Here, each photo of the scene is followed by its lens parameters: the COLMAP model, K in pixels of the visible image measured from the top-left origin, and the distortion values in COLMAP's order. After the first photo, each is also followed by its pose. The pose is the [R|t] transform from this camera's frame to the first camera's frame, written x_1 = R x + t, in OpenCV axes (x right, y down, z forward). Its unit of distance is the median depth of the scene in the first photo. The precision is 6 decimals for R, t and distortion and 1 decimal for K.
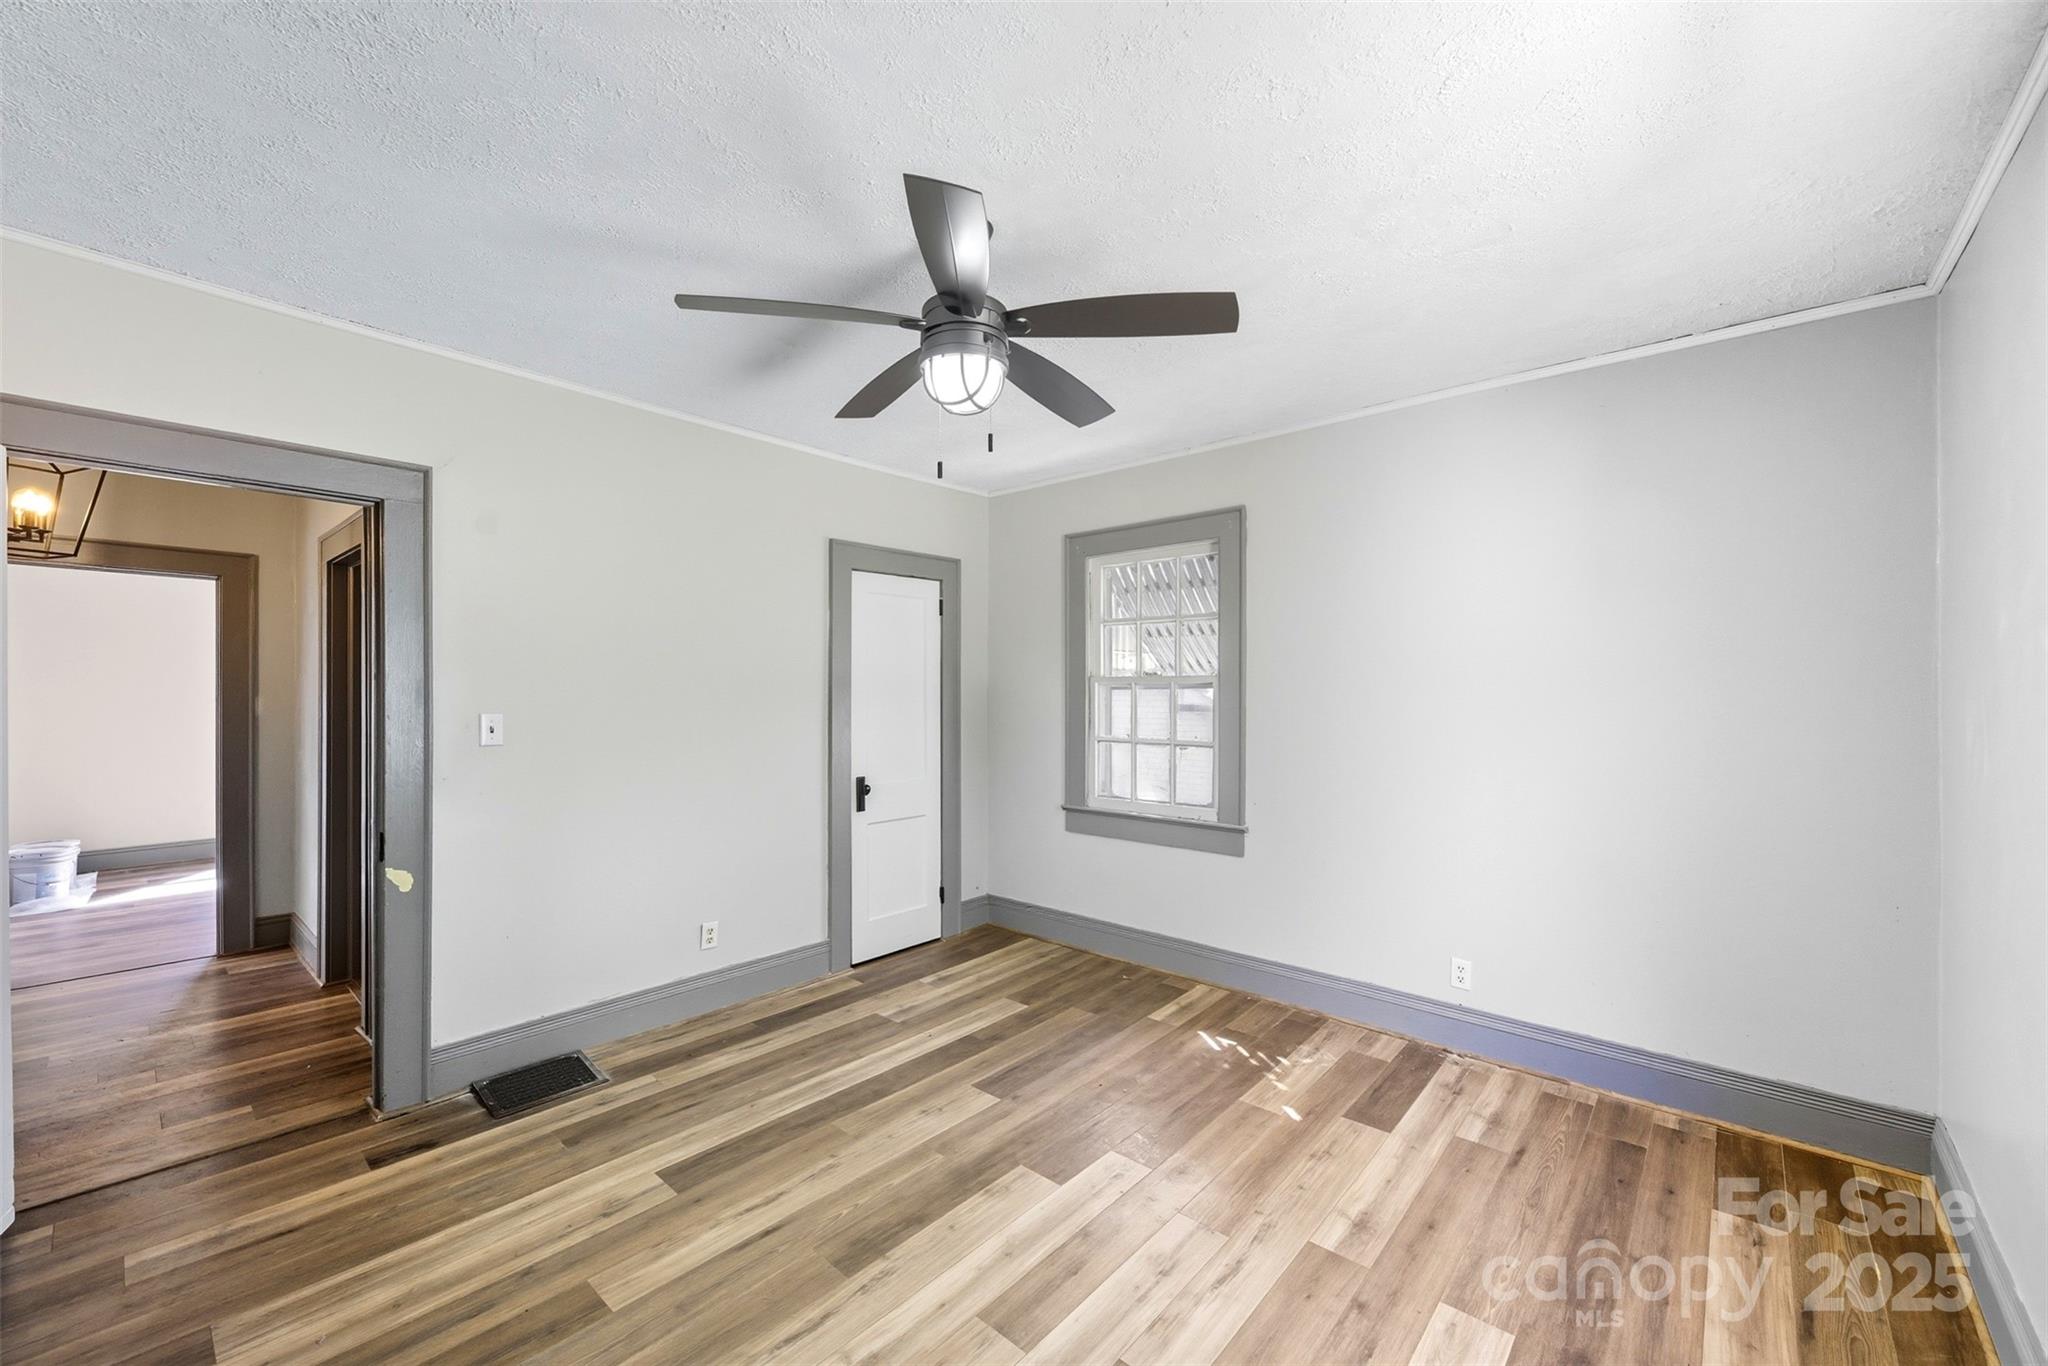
lens RADIAL K [[804.1, 0, 1021.7], [0, 804.1, 687.5], [0, 0, 1]] dist [0.011144, -0.005127]
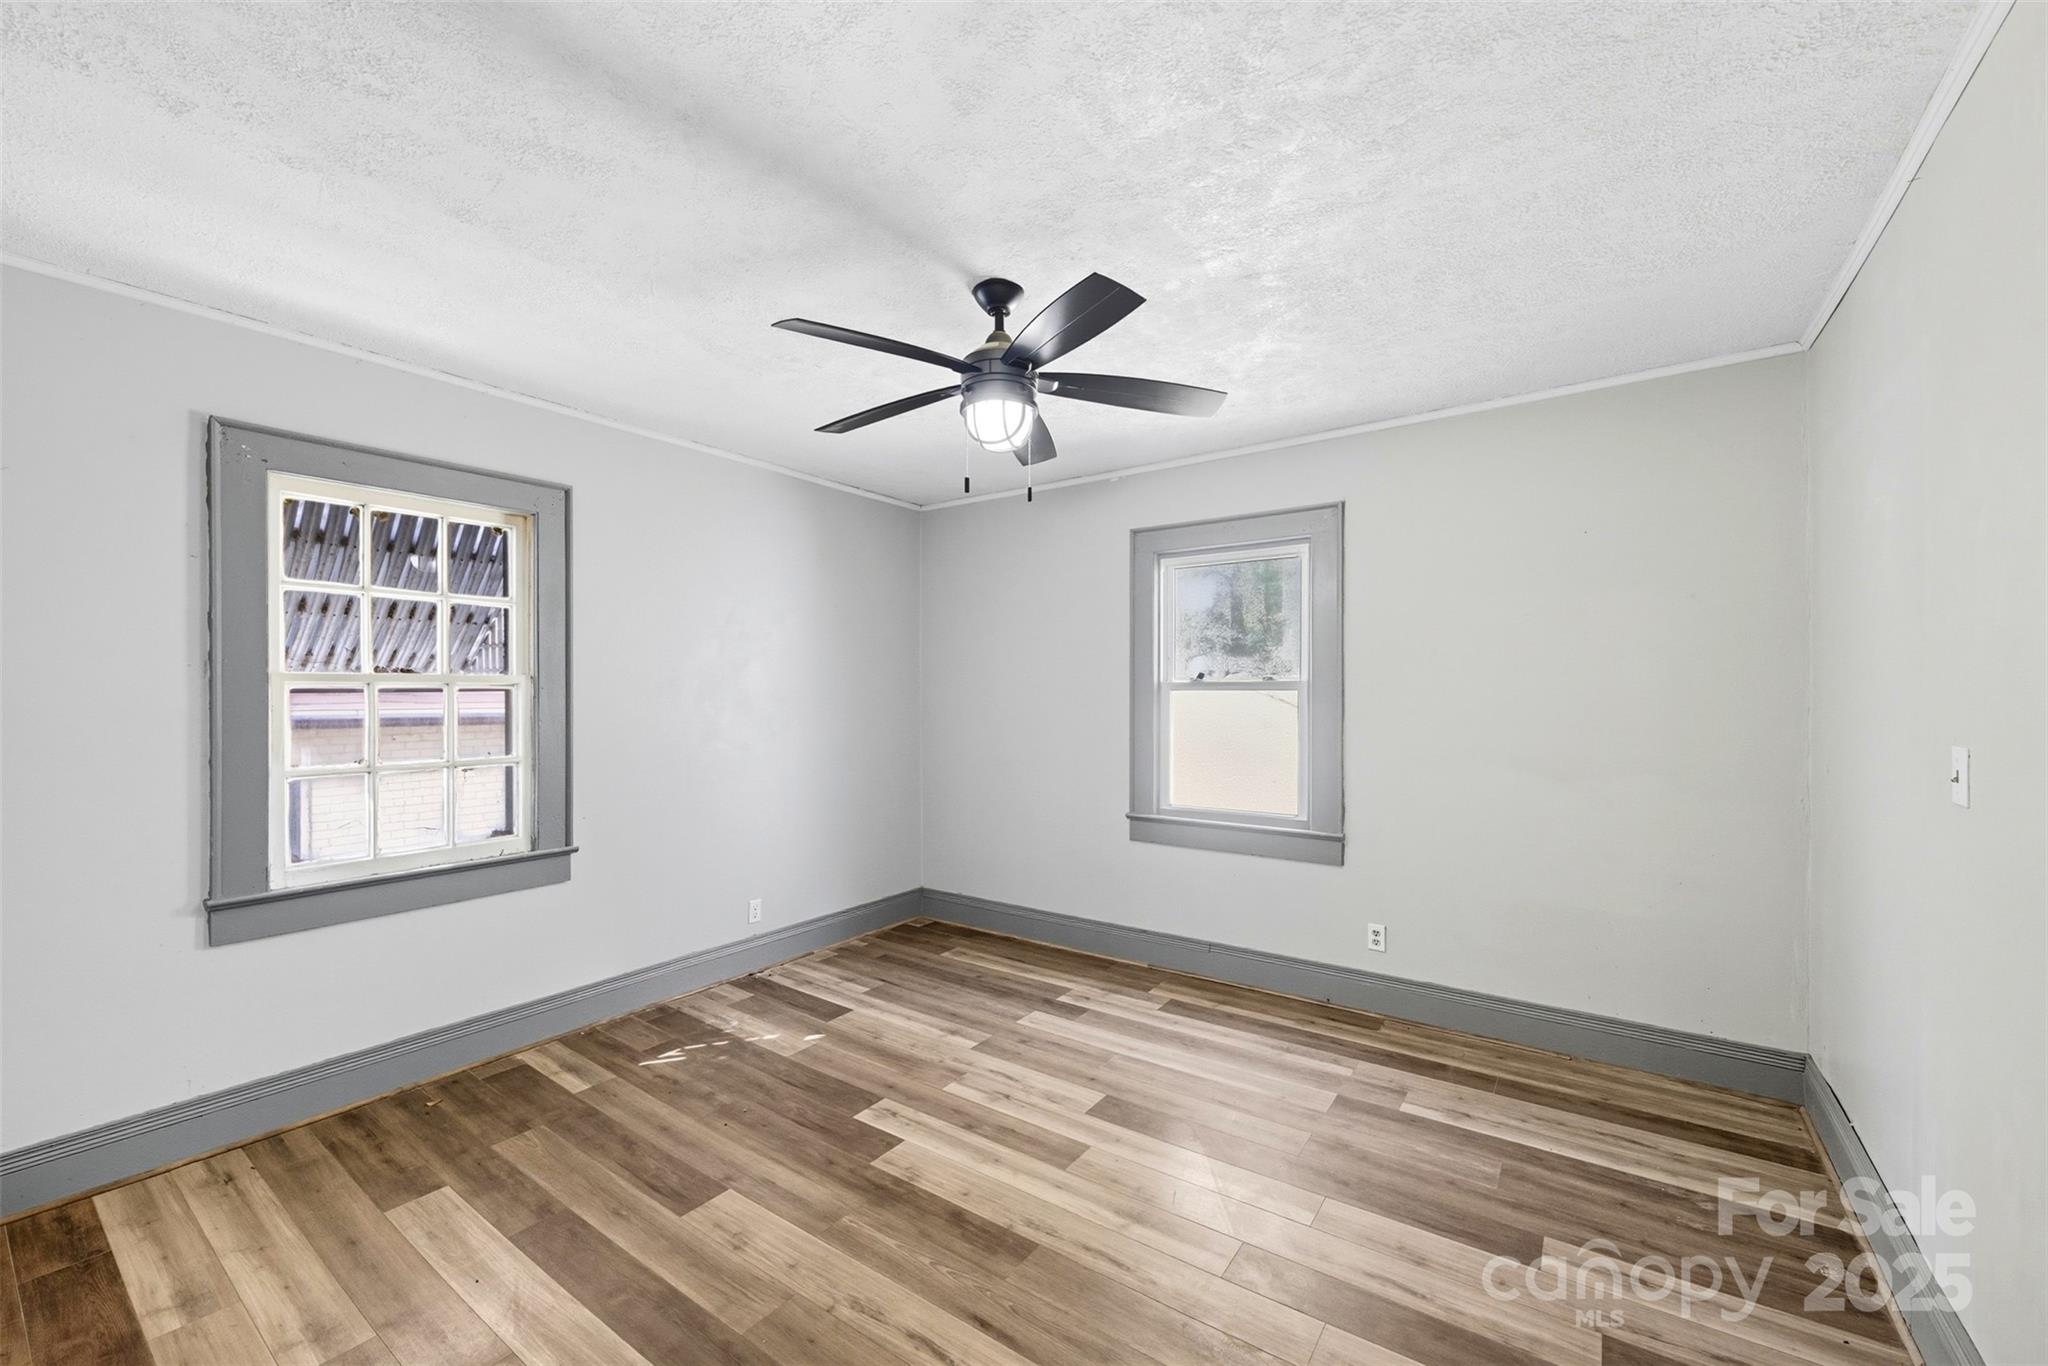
lens RADIAL K [[804.1, 0, 1028.2], [0, 804.1, 689.6], [0, 0, 1]] dist [0.011144, -0.005127]
pose [[-0.106381, -0.000835, 0.994325, -0.851157], [0.001231, 0.999999, 0.000971, -0.000980], [-0.994325, 0.001327, -0.106380, 0.756309]]
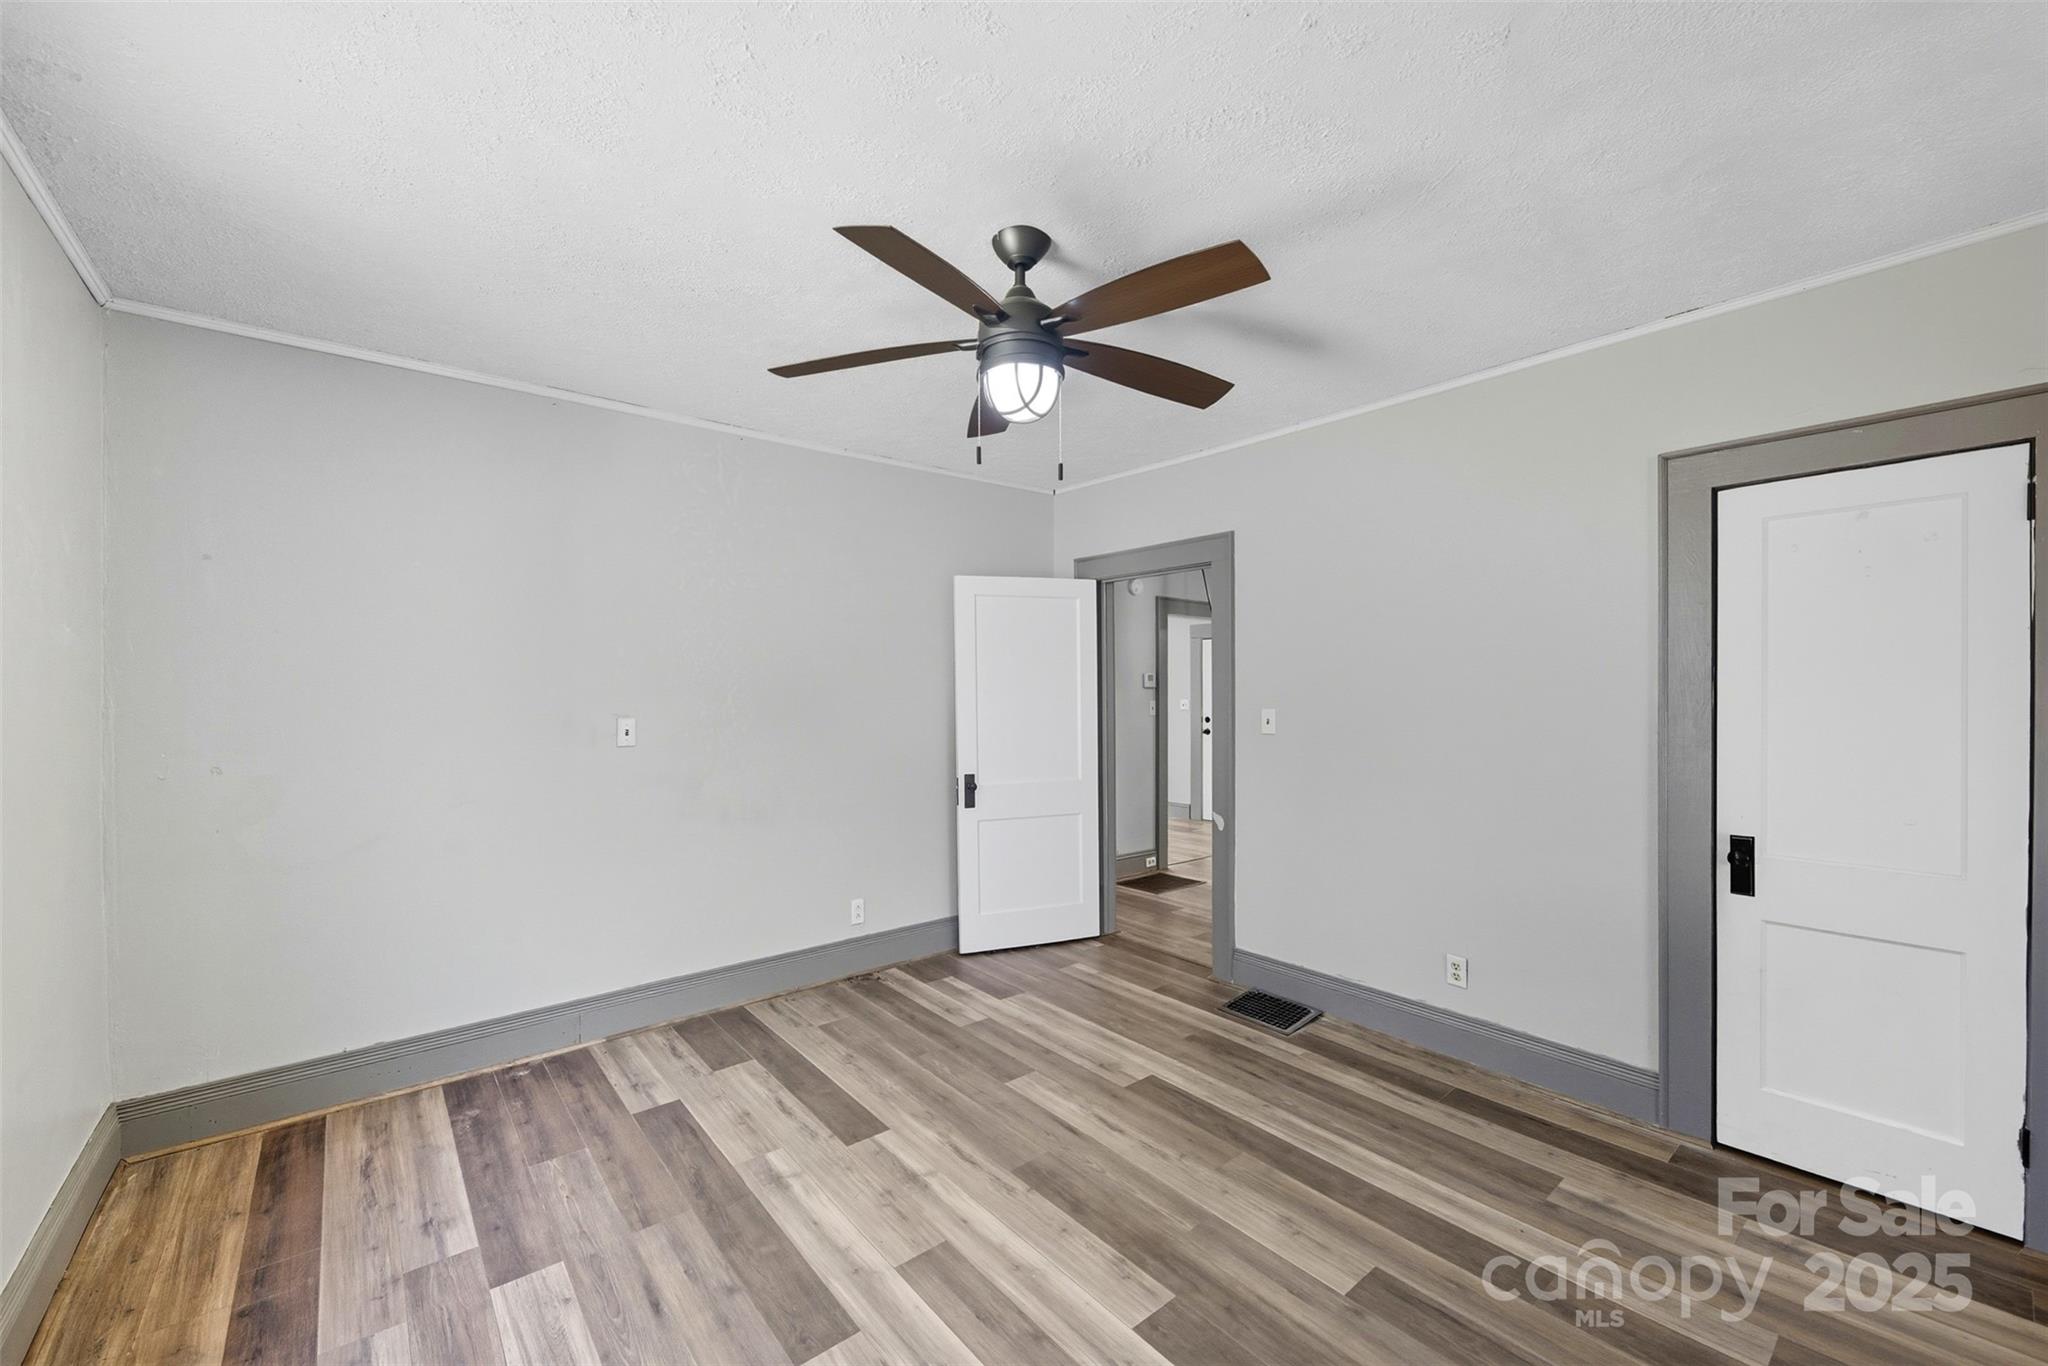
lens RADIAL K [[804.1, 0, 1022.3], [0, 804.1, 688.2], [0, 0, 1]] dist [0.011144, -0.005127]
pose [[-0.158317, -0.006522, -0.987367, 0.663426], [0.004260, 0.999964, -0.007288, 0.007575], [0.987379, -0.005360, -0.158284, 0.814824]]
